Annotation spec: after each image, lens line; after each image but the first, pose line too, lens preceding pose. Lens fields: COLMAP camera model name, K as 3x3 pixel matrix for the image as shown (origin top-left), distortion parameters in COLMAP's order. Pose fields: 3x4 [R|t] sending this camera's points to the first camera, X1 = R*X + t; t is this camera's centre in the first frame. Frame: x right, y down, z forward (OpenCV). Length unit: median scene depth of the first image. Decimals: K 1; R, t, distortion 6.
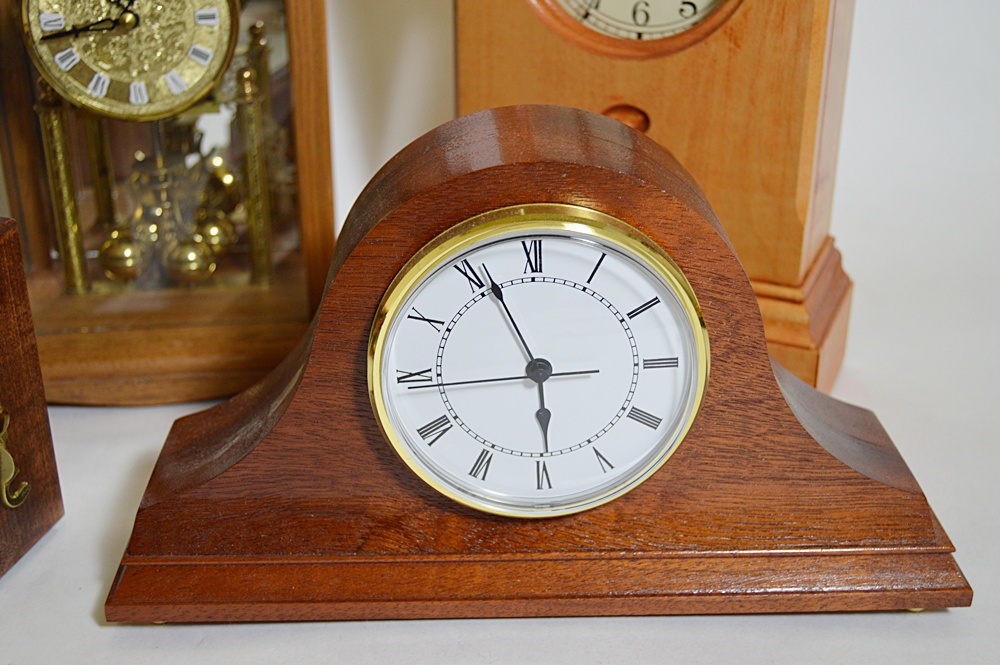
lens RADIAL K [[1284.2, 0, 499.7], [0, 1284.2, 335.7], [0, 0, 1]] dist [-0.048223, -0.048793]
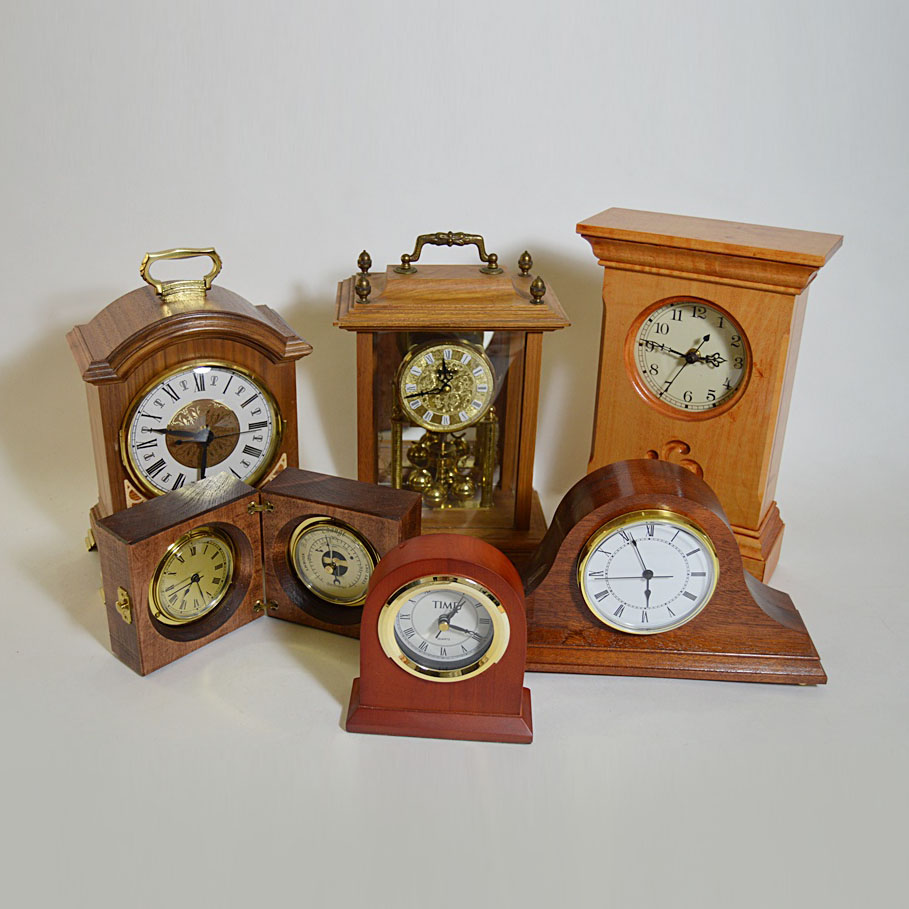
lens RADIAL K [[1033.1, 0, 426.9], [0, 1033.1, 453.3], [0, 0, 1]] dist [-0.009814, -0.198450]
pose [[0.995686, 0.051314, -0.077309, -0.221575], [-0.052342, 0.998565, -0.011332, -0.141853], [0.076617, 0.015330, 0.996943, -0.886608]]
